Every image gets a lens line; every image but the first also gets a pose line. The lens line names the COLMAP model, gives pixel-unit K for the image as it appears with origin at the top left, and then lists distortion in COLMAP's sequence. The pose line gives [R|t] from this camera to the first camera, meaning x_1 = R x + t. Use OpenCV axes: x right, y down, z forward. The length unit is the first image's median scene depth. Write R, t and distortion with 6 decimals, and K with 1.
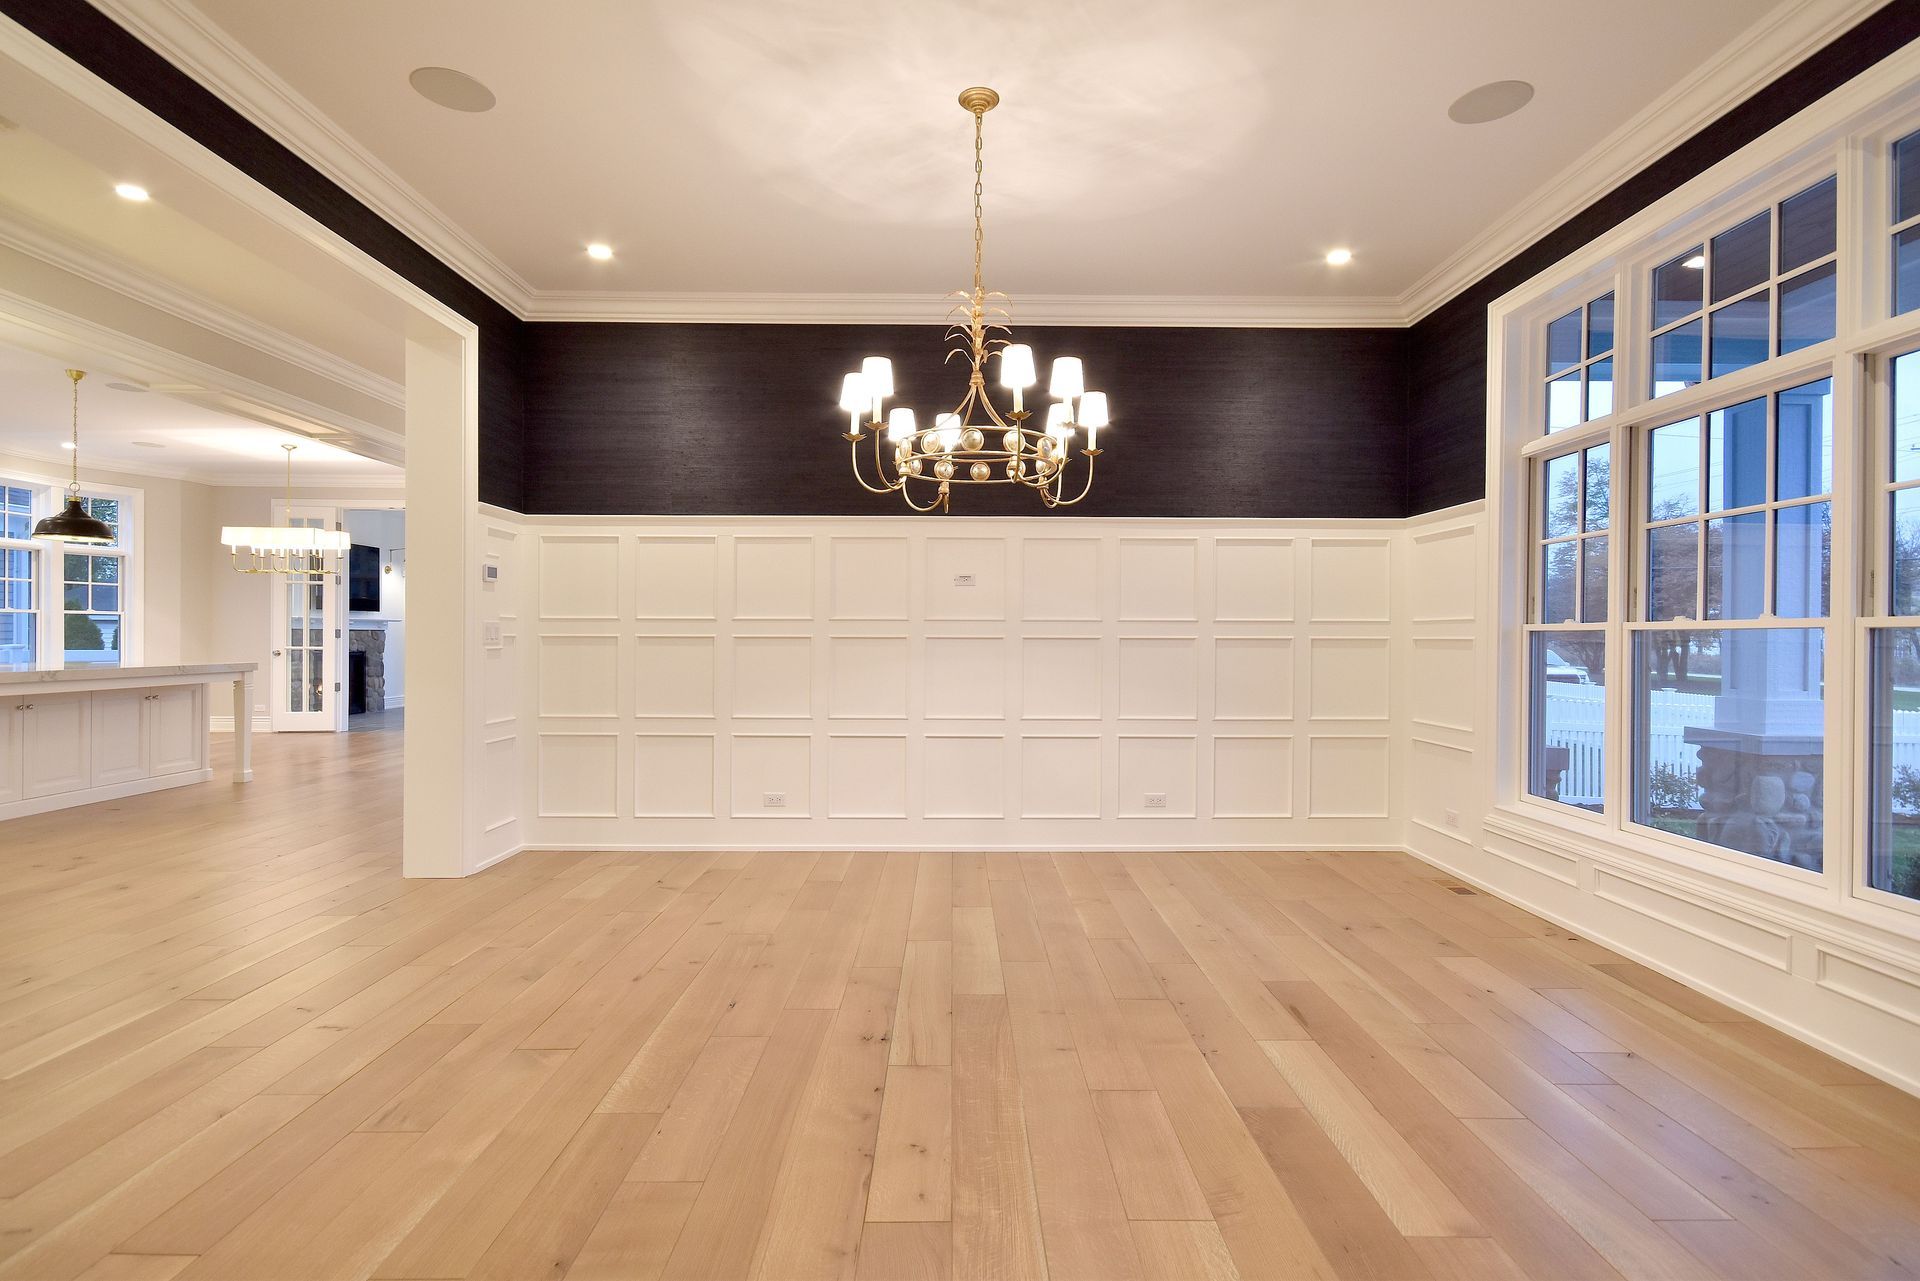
lens RADIAL K [[934.1, 0, 977.6], [0, 934.1, 642.6], [0, 0, 1]] dist [0.005371, 0.000149]
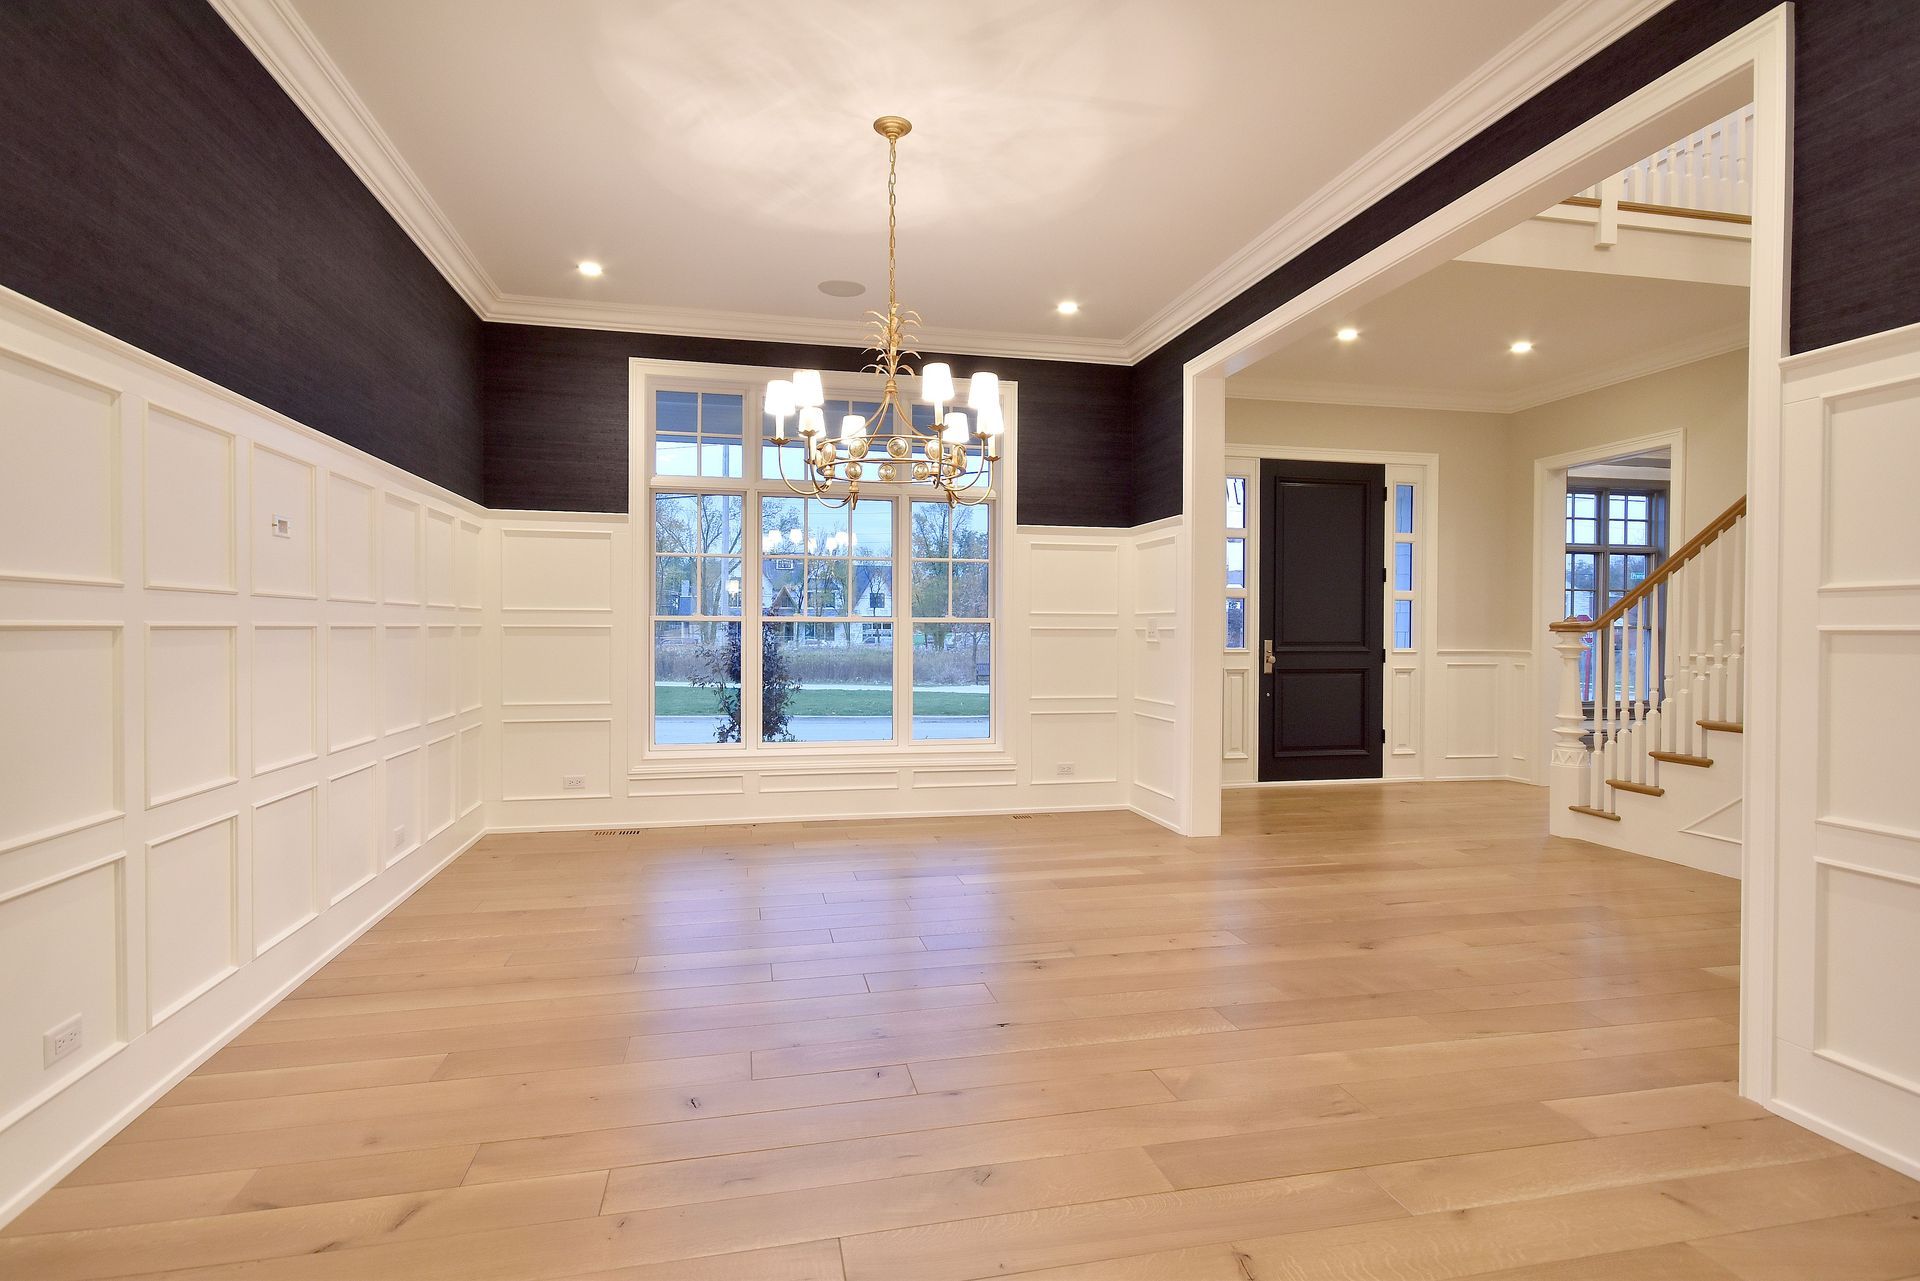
lens RADIAL K [[967.9, 0, 948.0], [0, 967.9, 640.7], [0, 0, 1]] dist [0.002637, 0.000350]
pose [[-0.192393, -0.018665, 0.981140, -1.417968], [-0.002945, 0.999826, 0.018444, -0.017601], [-0.981314, 0.000659, -0.192414, 1.470769]]
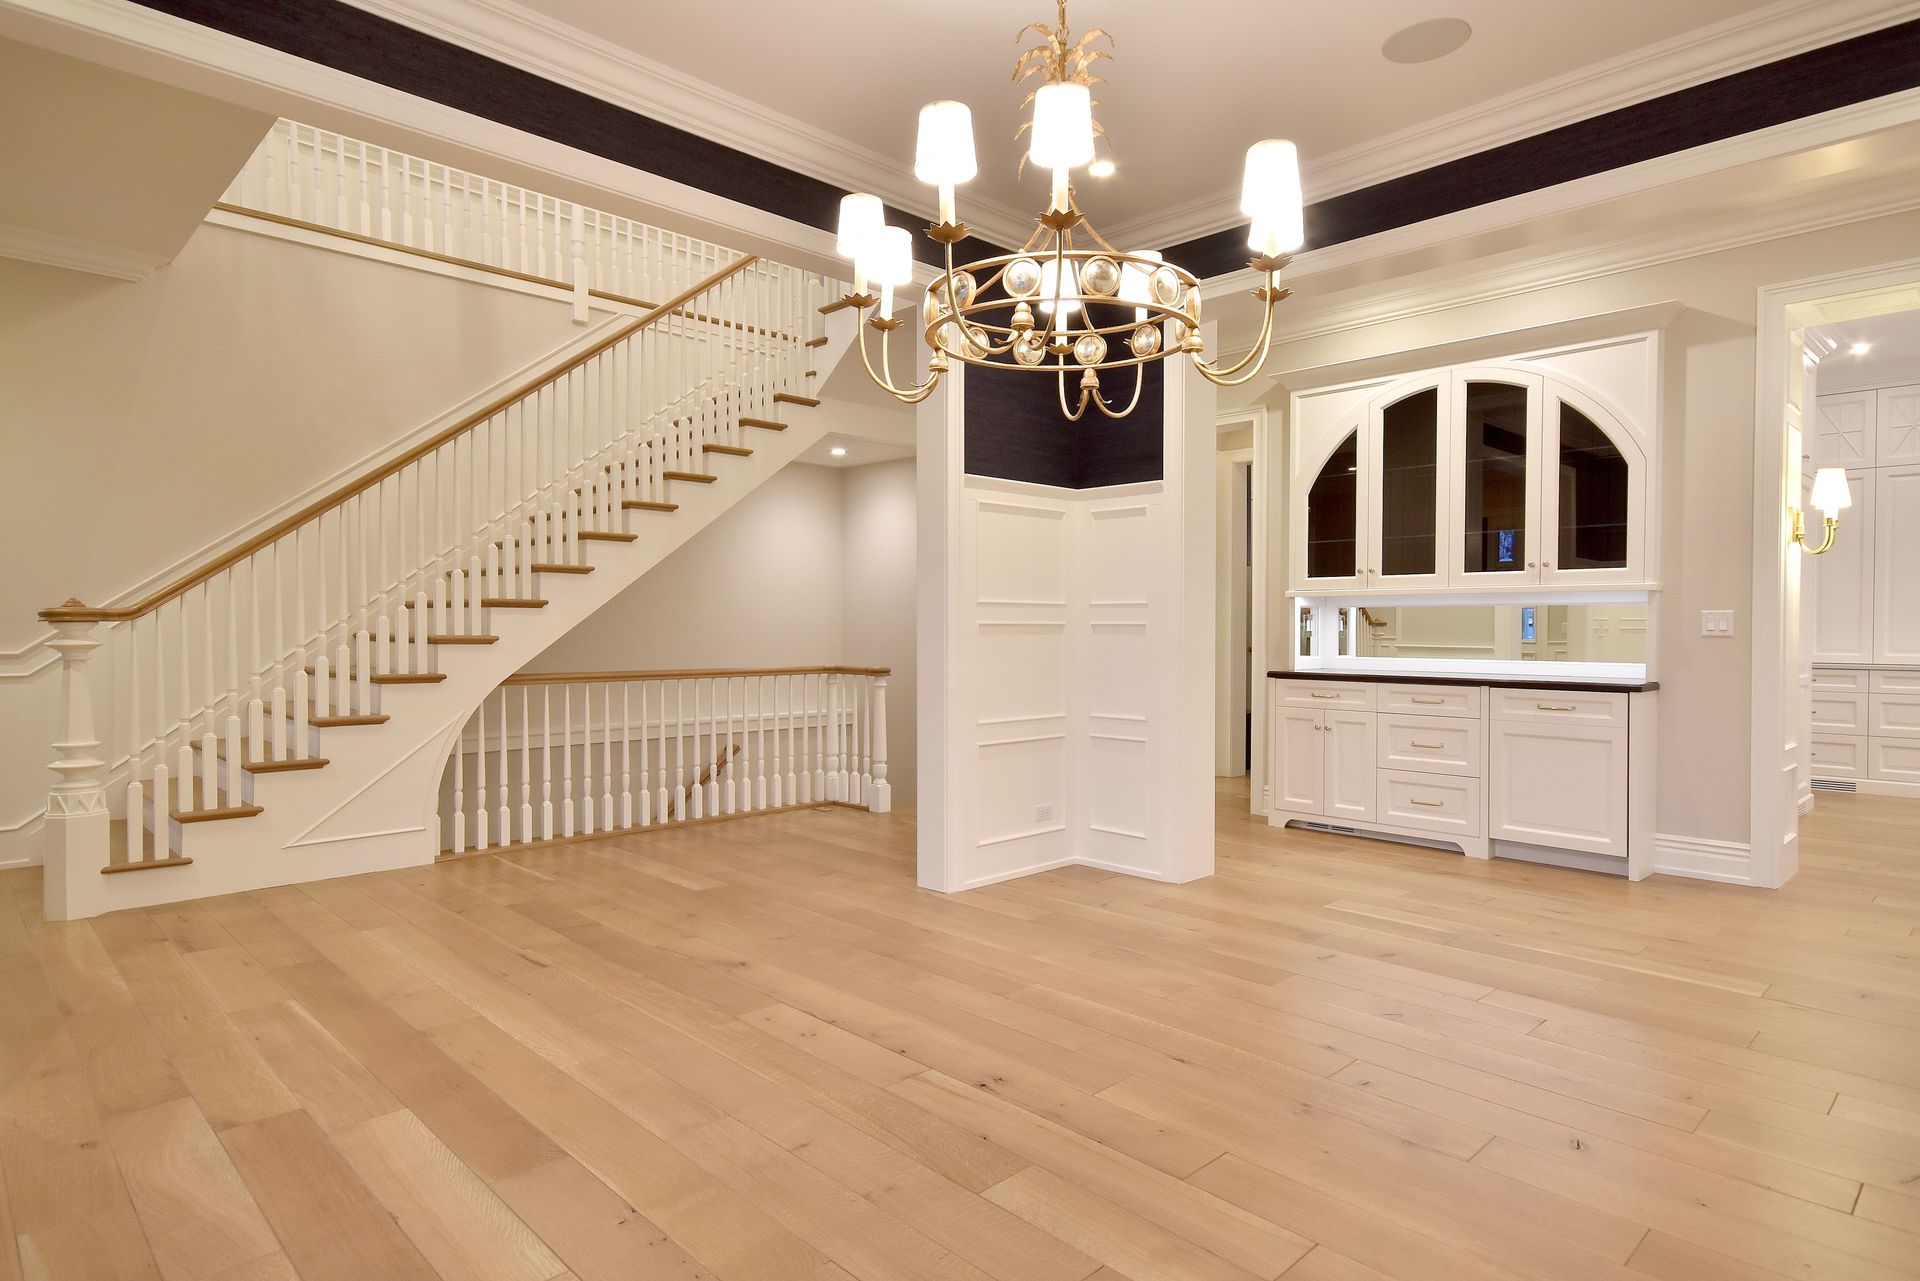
lens RADIAL K [[1050.4, 0, 956.2], [0, 1050.4, 643.6], [0, 0, 1]] dist [0.011825, 0.000602]
pose [[-0.731188, 0.004021, -0.682164, 0.644119], [-0.009584, 0.999823, 0.016166, -0.008332], [0.682108, 0.018359, -0.731021, 1.845882]]
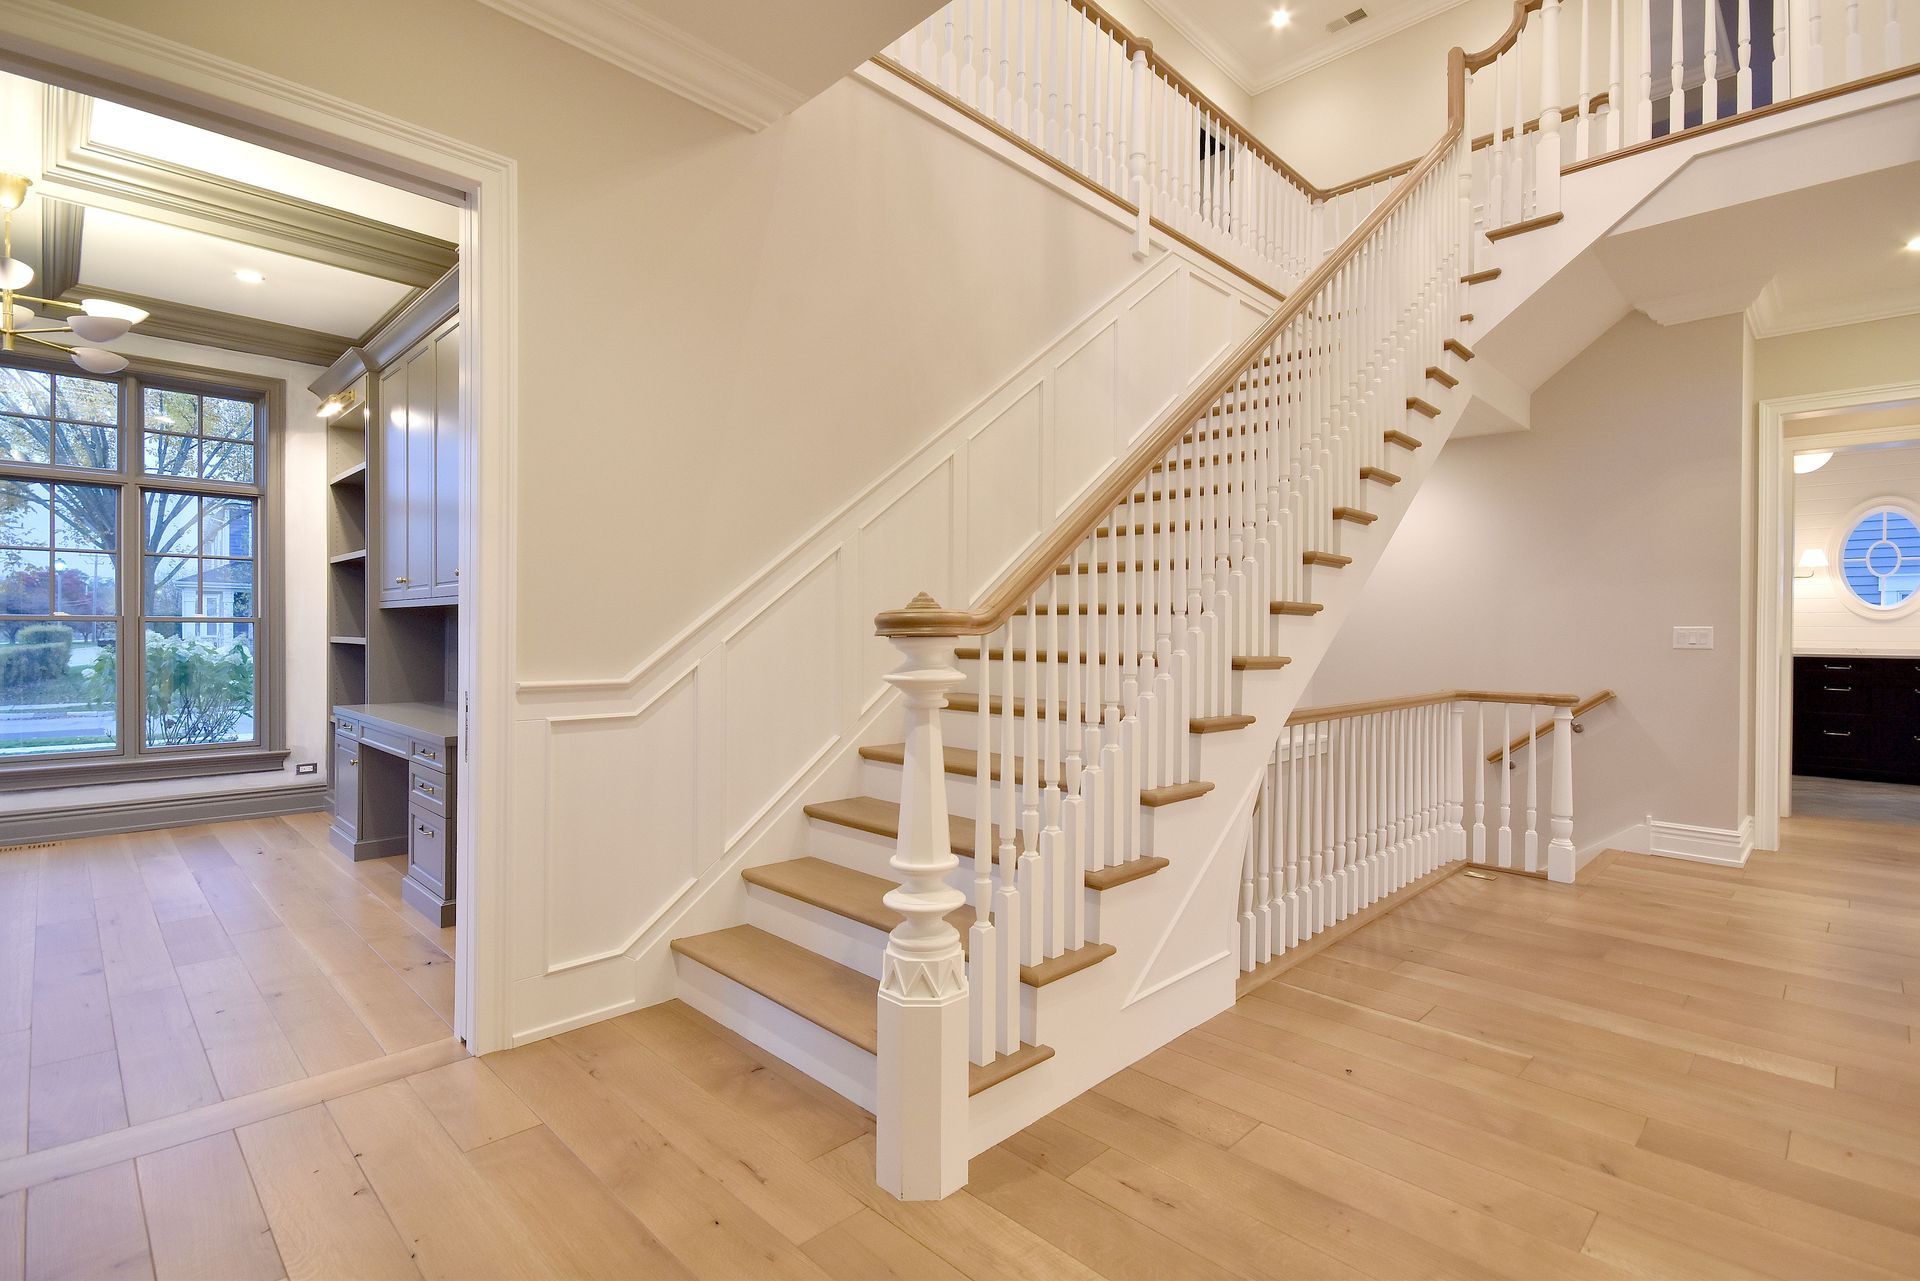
lens RADIAL K [[896.6, 0, 960.0], [0, 896.6, 640.5], [0, 0, 1]] dist [-0.002281, -0.000201]
pose [[-0.721569, -0.005847, -0.692318, 1.045811], [-0.013762, 0.999888, 0.005898, -0.003906], [0.692206, 0.013784, -0.721569, 0.199123]]
